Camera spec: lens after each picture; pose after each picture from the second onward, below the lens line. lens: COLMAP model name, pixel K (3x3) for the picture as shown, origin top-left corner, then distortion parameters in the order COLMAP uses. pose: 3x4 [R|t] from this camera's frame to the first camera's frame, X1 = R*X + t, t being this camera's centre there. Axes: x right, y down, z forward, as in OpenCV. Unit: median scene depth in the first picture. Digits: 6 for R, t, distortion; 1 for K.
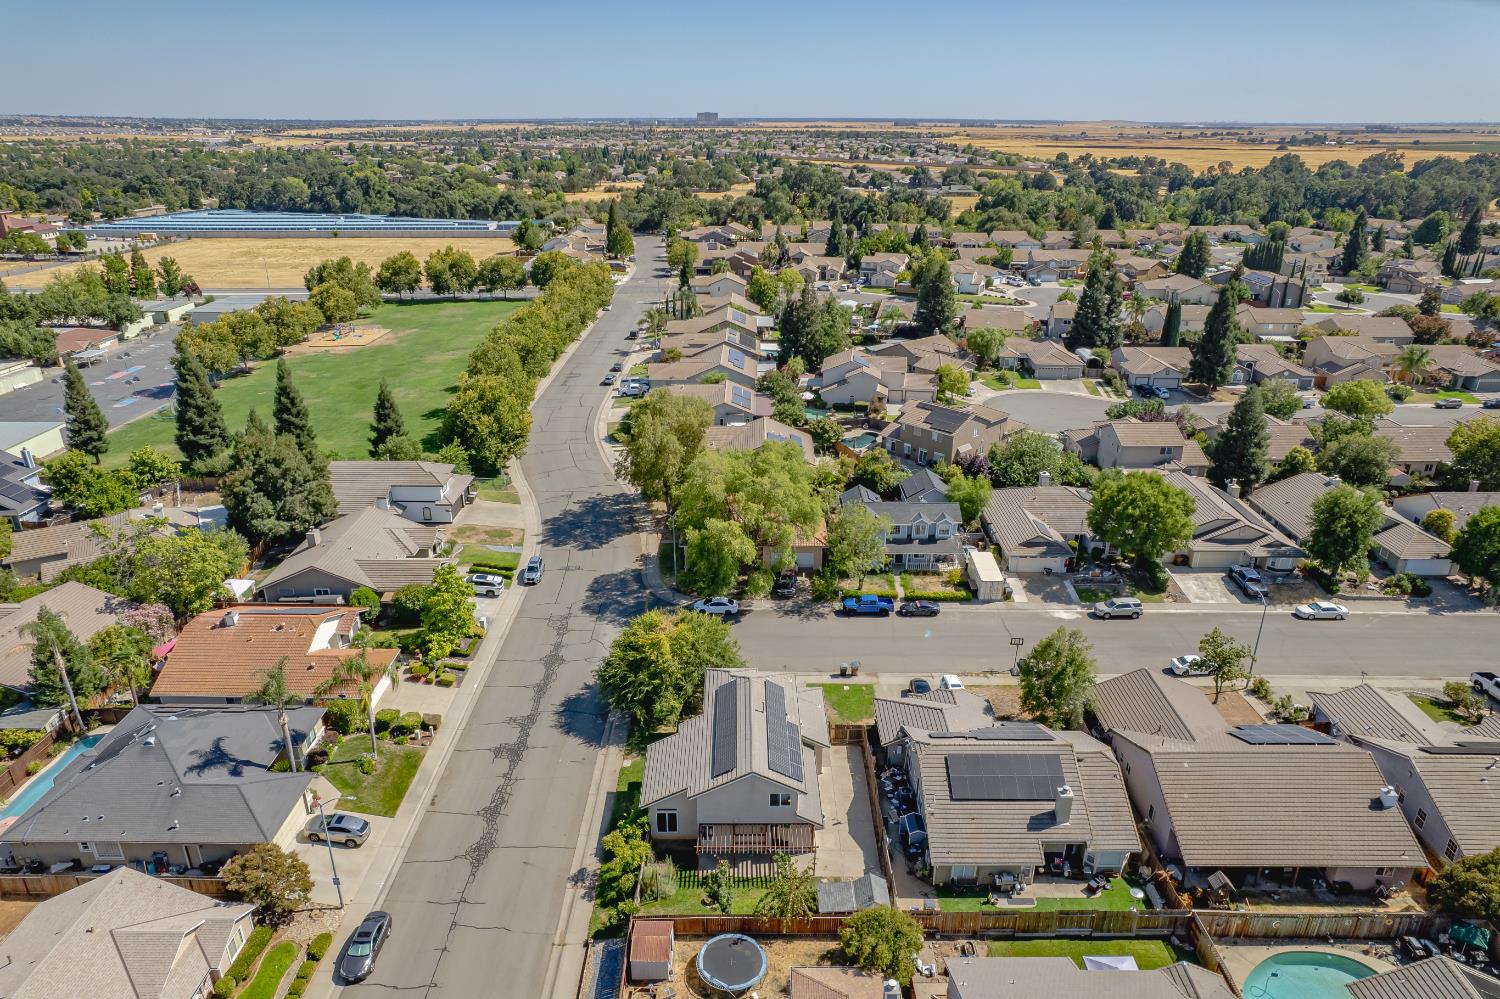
lens RADIAL K [[959.8, 0, 740.8], [0, 959.8, 498.5], [0, 0, 1]] dist [-0.079451, 0.071270]
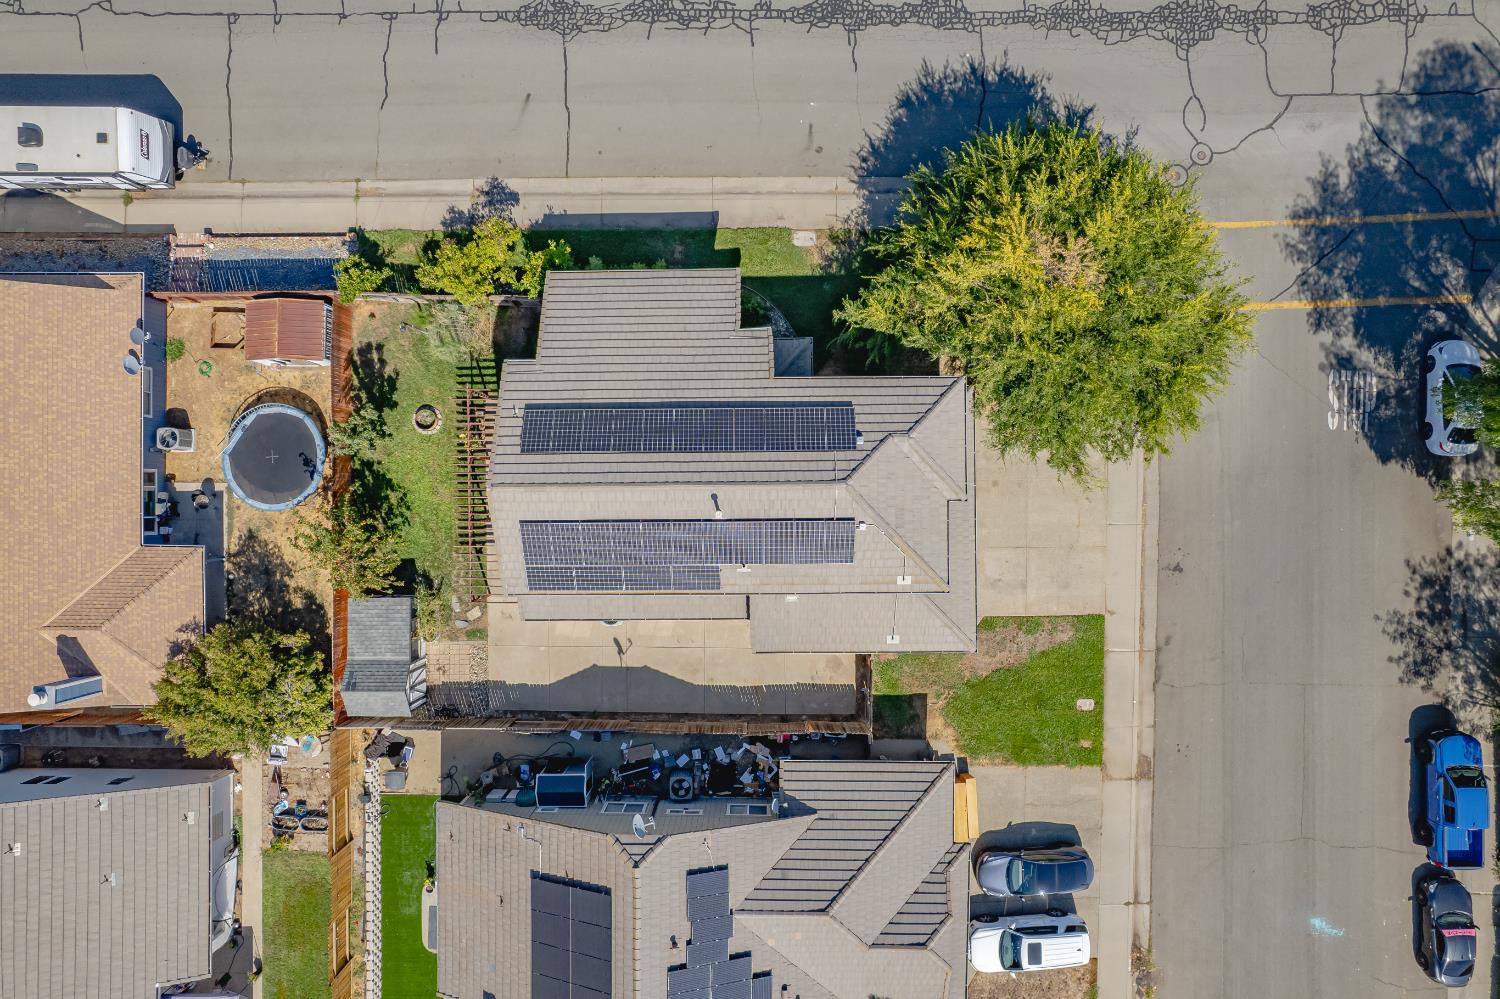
lens RADIAL K [[959.8, 0, 740.3], [0, 959.8, 502.2], [0, 0, 1]] dist [-0.079451, 0.071270]
pose [[0.007411, 0.999949, 0.006892, 0.012514], [-0.359809, -0.003764, 0.933018, -0.153893], [0.932997, -0.009394, 0.359763, 0.693003]]
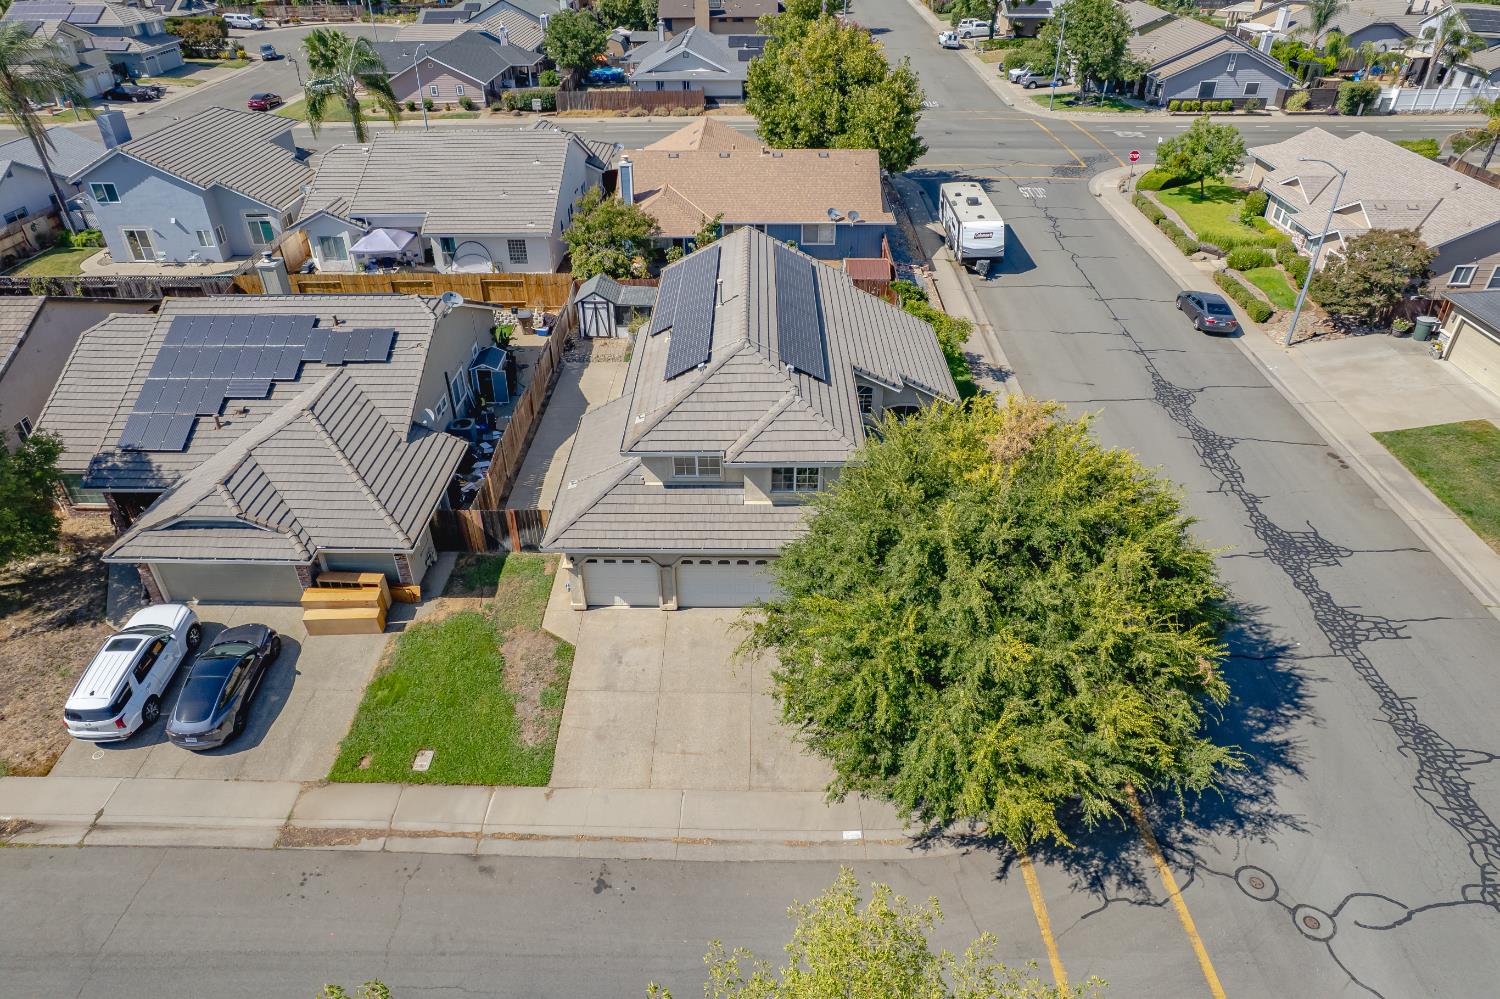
lens RADIAL K [[959.8, 0, 739.4], [0, 959.8, 505.5], [0, 0, 1]] dist [-0.079451, 0.071270]
pose [[-0.999790, -0.000053, 0.020508, 0.003699], [0.017018, 0.555855, 0.831105, -0.096068], [-0.011444, 0.831279, -0.555737, 1.098448]]
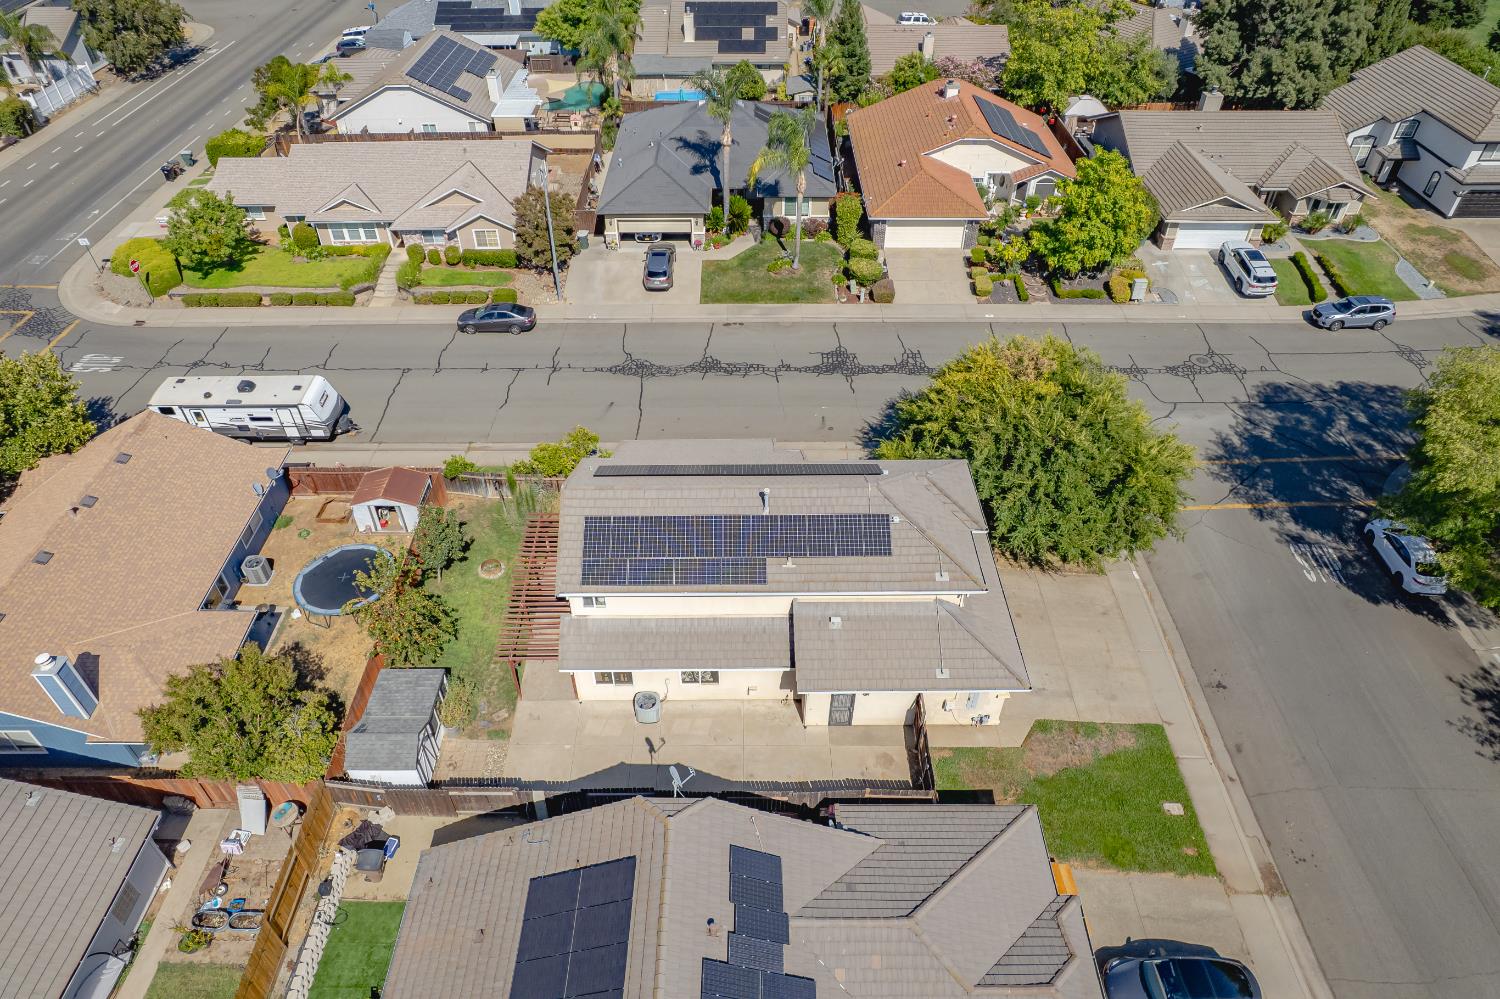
lens RADIAL K [[959.8, 0, 741.7], [0, 959.8, 506.9], [0, 0, 1]] dist [-0.079451, 0.071270]
pose [[0.005343, 0.662885, -0.748702, 0.316415], [-0.369756, 0.696959, 0.614434, -0.059353], [0.929114, 0.273554, 0.248830, 0.705429]]
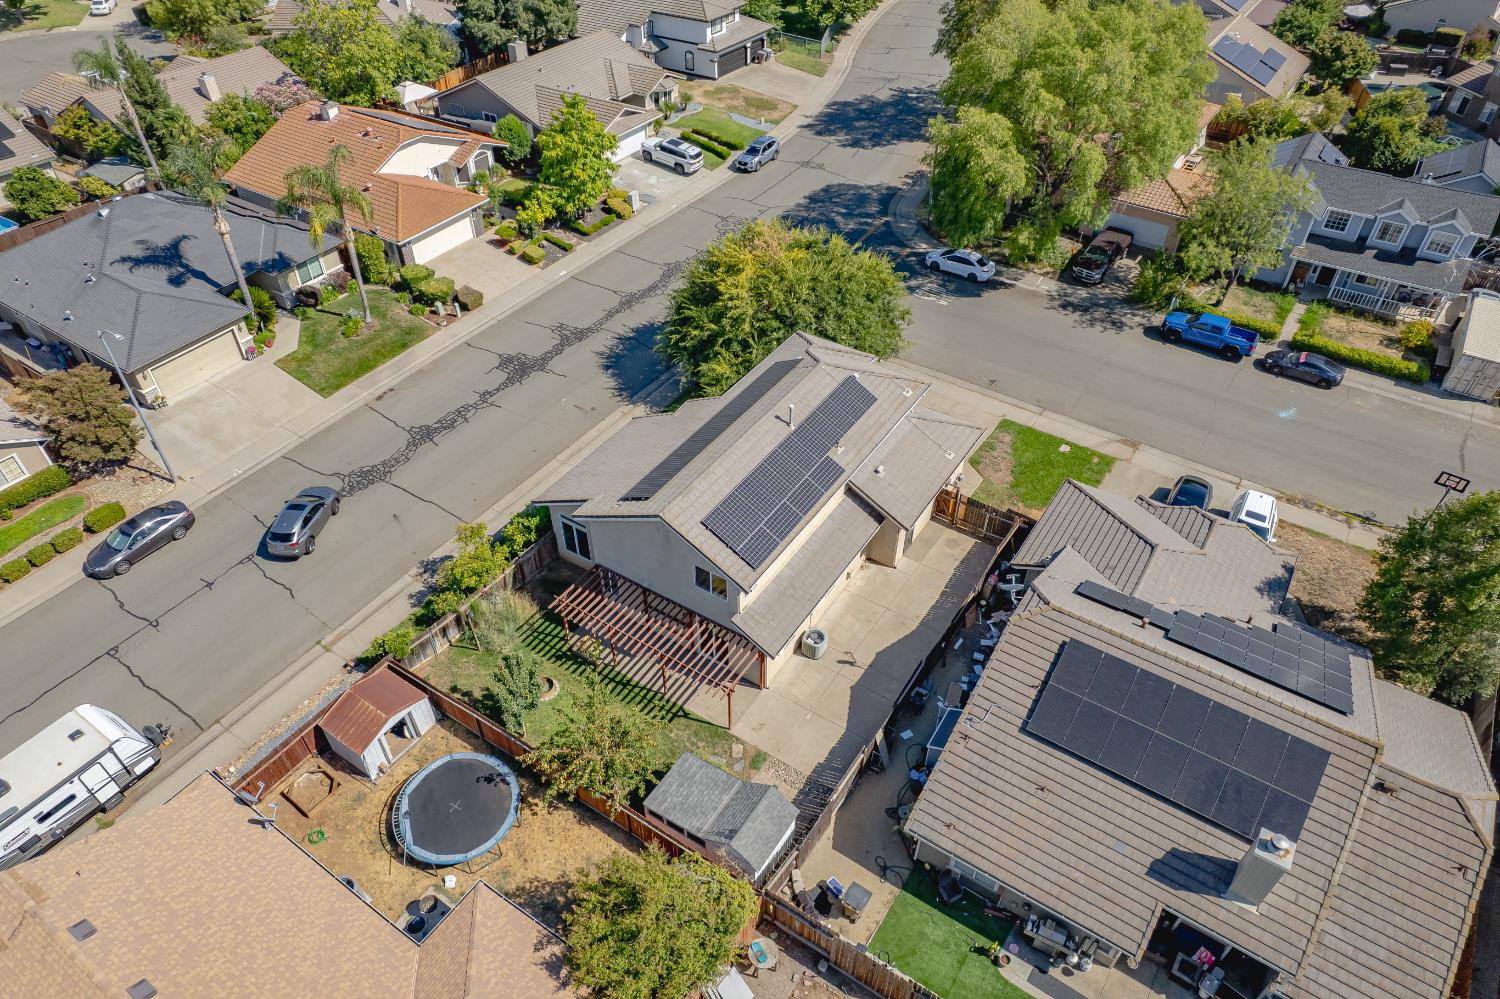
lens RADIAL K [[959.8, 0, 741.3], [0, 959.8, 505.0], [0, 0, 1]] dist [-0.079451, 0.071270]
pose [[0.836317, 0.360761, -0.412827, 0.194406], [-0.200007, 0.901862, 0.382939, 0.051907], [0.510463, -0.237690, 0.826397, 0.431887]]
